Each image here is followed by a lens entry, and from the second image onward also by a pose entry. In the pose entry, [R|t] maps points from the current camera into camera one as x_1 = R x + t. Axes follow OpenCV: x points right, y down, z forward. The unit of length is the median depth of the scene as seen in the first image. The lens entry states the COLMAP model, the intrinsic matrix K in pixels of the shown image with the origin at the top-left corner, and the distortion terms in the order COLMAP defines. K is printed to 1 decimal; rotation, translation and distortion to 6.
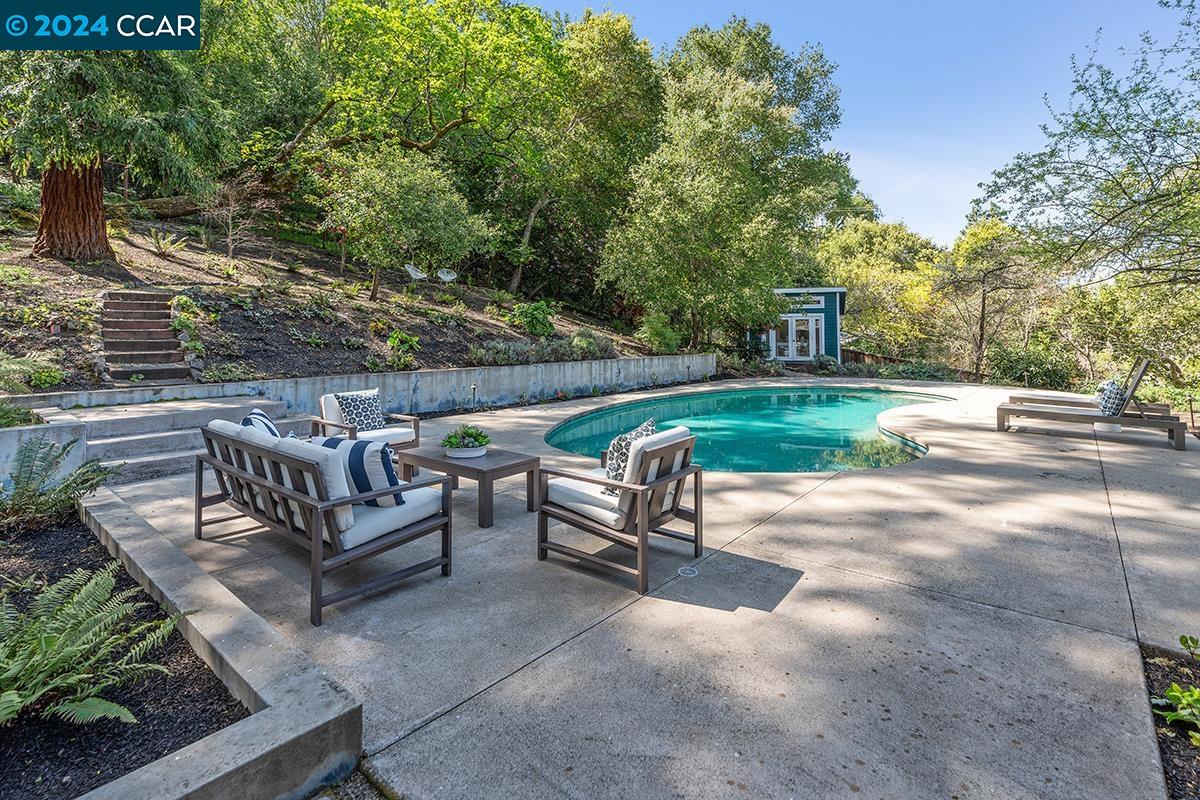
lens RADIAL K [[562.3, 0, 596.2], [0, 562.3, 293.4], [0, 0, 1]] dist [-0.000357, 0.000033]
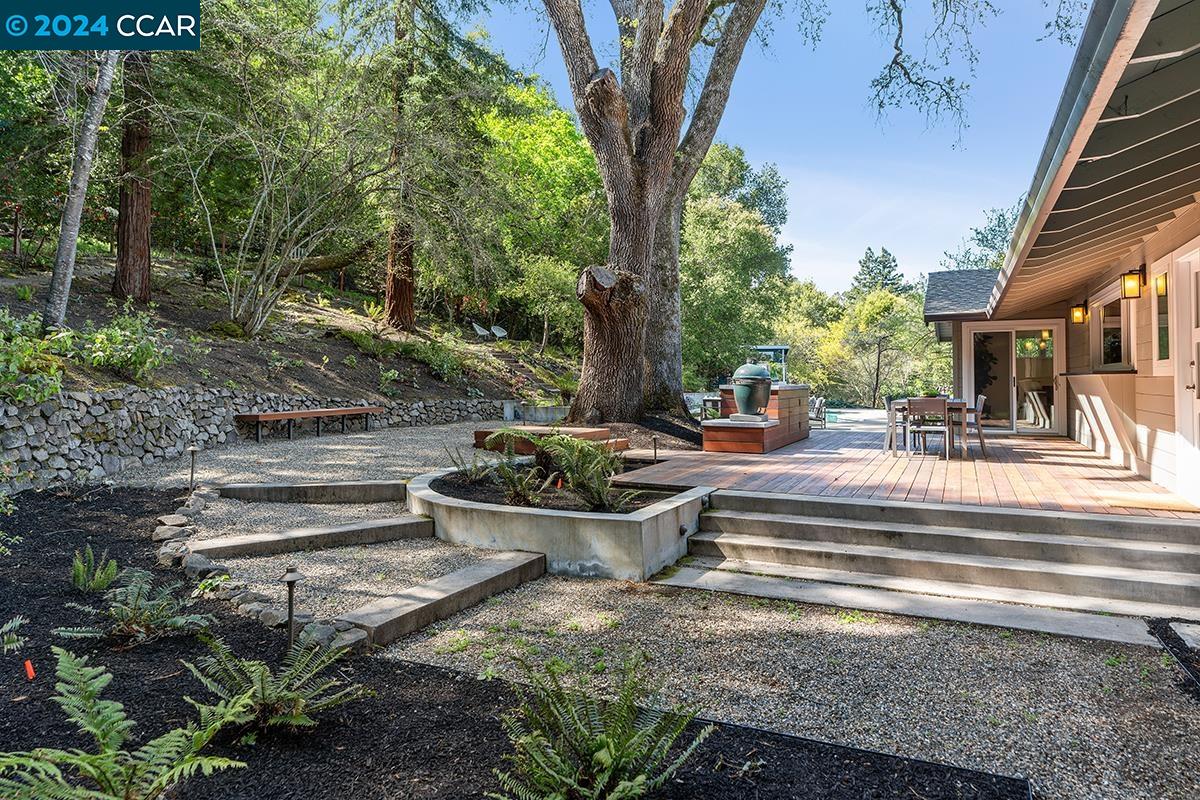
lens RADIAL K [[740.4, 0, 600.6], [0, 740.4, 357.4], [0, 0, 1]] dist [-0.001550, 0.000547]
pose [[0.968508, 0.007614, 0.248866, -0.566044], [-0.015478, 0.999440, 0.029657, -0.036940], [-0.248501, -0.032575, 0.968084, -0.793458]]
